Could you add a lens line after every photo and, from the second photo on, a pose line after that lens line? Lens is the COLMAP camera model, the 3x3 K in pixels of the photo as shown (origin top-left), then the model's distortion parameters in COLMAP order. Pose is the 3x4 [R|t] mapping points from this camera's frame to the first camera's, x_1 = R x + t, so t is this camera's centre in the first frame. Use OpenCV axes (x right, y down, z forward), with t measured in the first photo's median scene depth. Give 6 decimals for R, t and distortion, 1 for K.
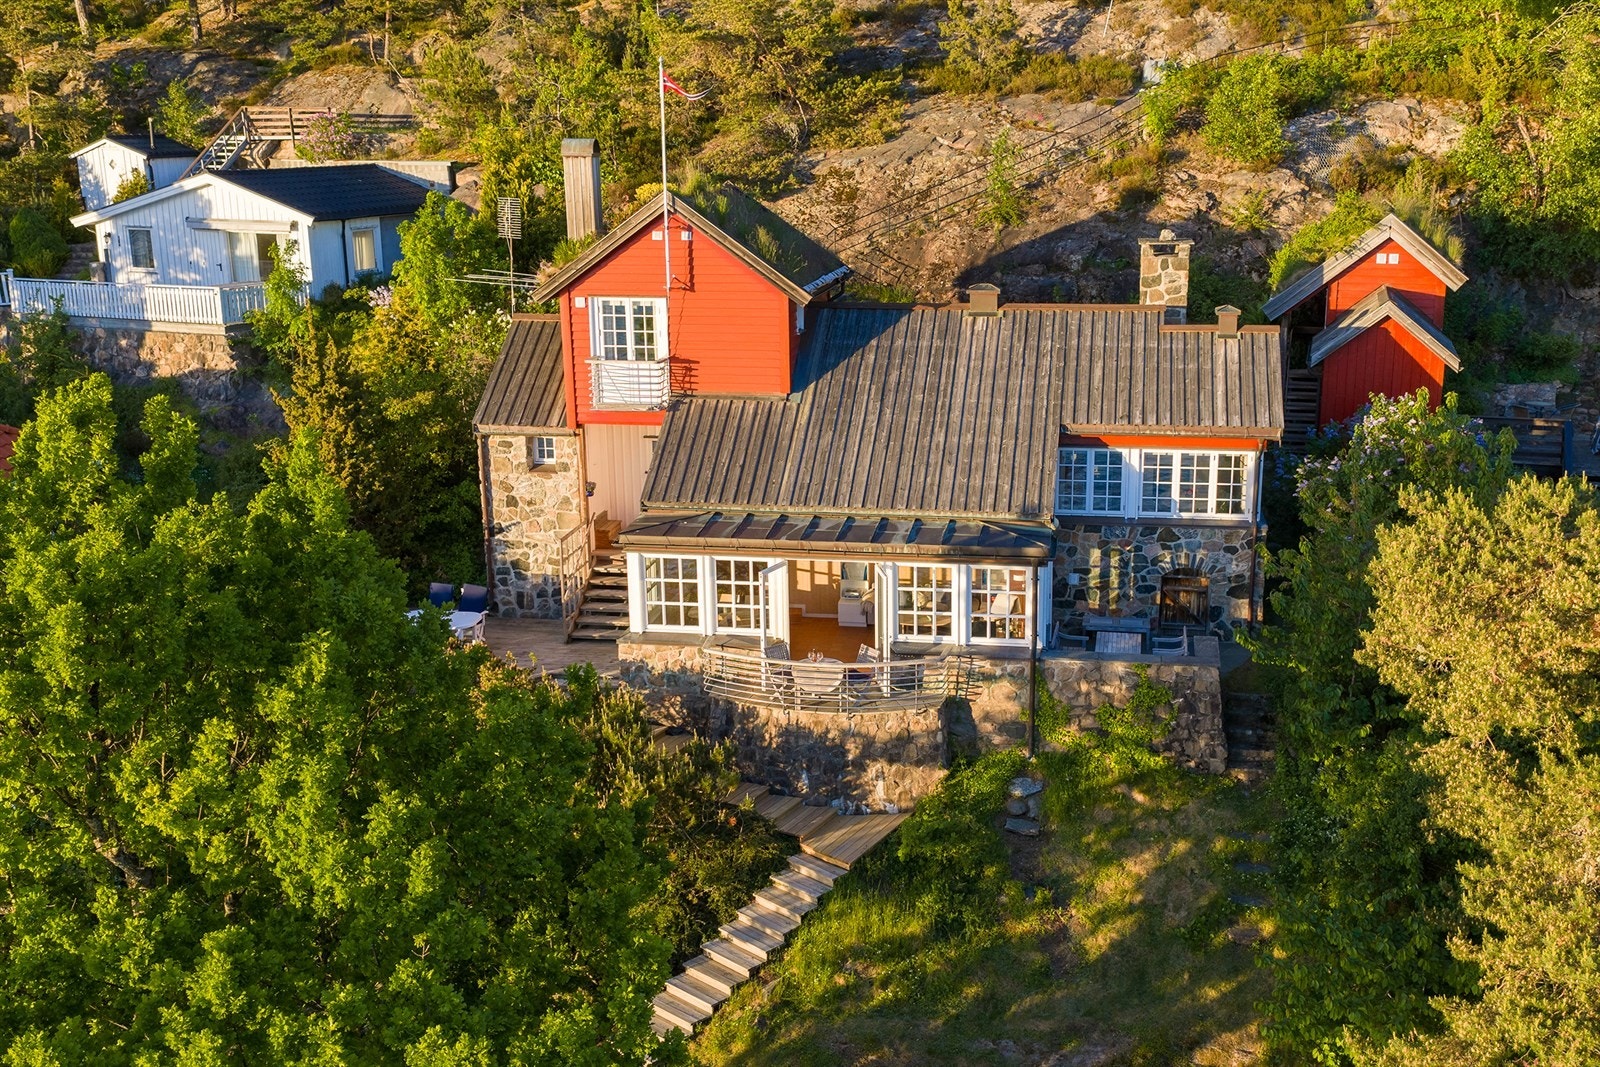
lens RADIAL K [[1669.7, 0, 919.4], [0, 1669.7, 534.2], [0, 0, 1]] dist [-0.000109, -0.014256]
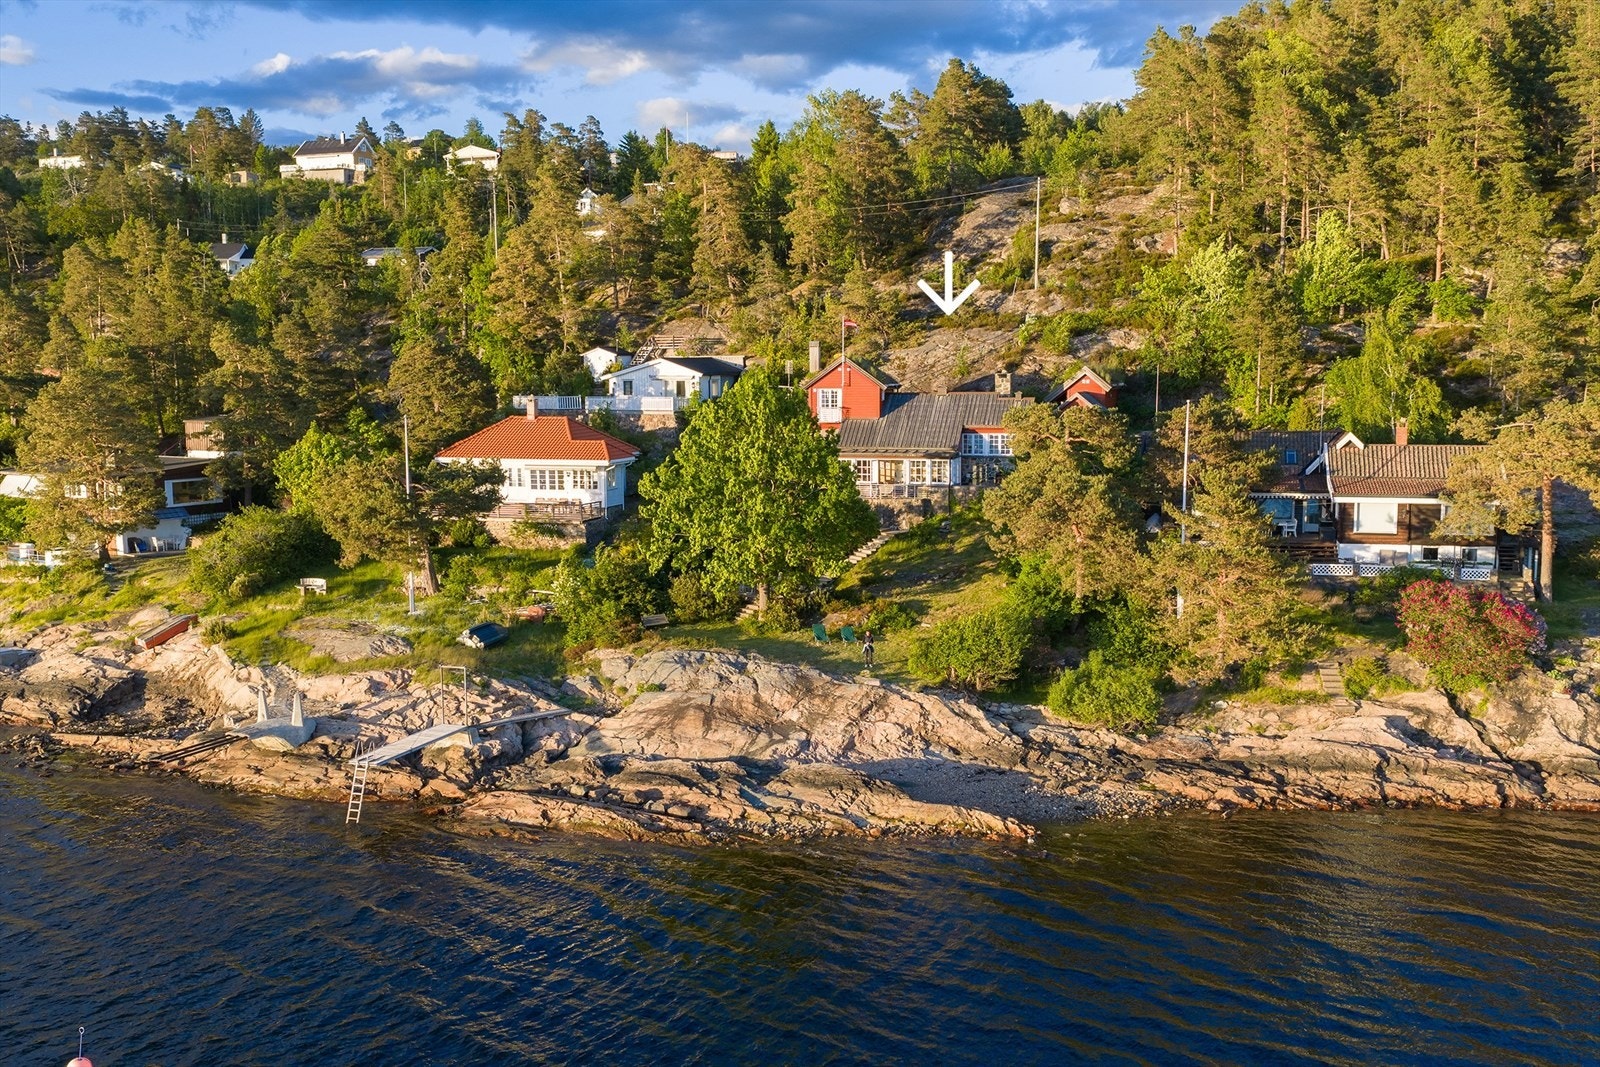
lens RADIAL K [[1719.5, 0, 800.0], [0, 1719.5, 533.5], [0, 0, 1]] dist [-0.000658, -0.003199]
pose [[0.992890, 0.008835, -0.118704, 0.117975], [-0.025827, 0.989475, -0.142382, 0.437239], [0.116197, 0.144436, 0.982668, -1.599690]]
